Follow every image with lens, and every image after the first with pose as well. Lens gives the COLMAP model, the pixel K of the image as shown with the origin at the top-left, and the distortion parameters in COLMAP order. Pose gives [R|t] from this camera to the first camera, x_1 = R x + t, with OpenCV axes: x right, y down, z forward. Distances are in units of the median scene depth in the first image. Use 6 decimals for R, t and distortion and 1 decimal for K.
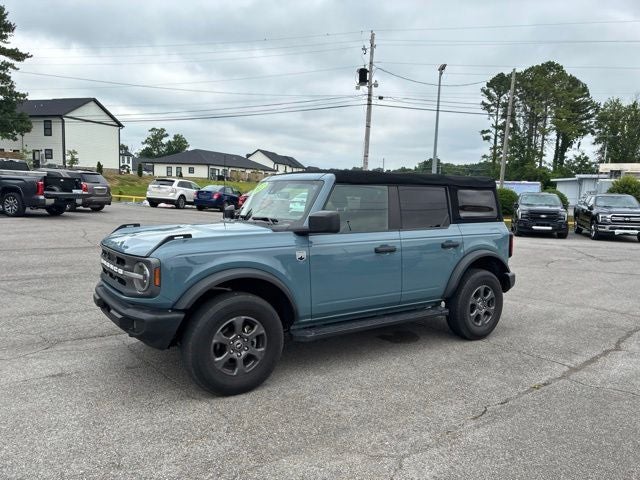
lens RADIAL K [[486.3, 0, 326.5], [0, 486.3, 234.1], [0, 0, 1]] dist [0.042454, -0.050742]
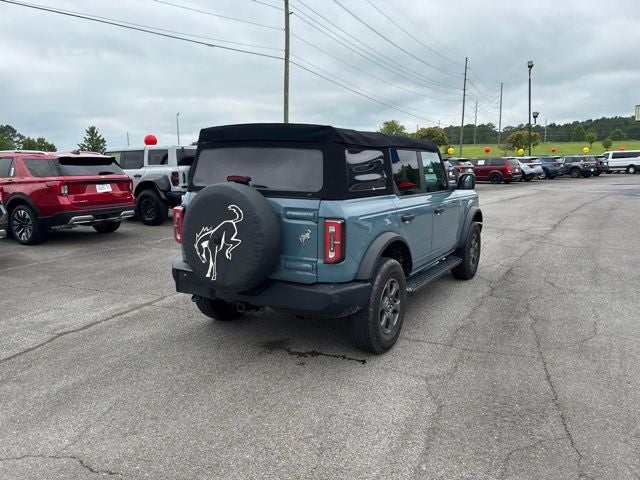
lens RADIAL K [[484.2, 0, 326.1], [0, 484.2, 231.4], [0, 0, 1]] dist [0.049622, -0.059809]
pose [[-0.903936, 0.034488, -0.426275, 0.498630], [-0.059475, 0.976920, 0.205158, -0.130756], [0.423513, 0.210803, -0.881022, 1.774715]]
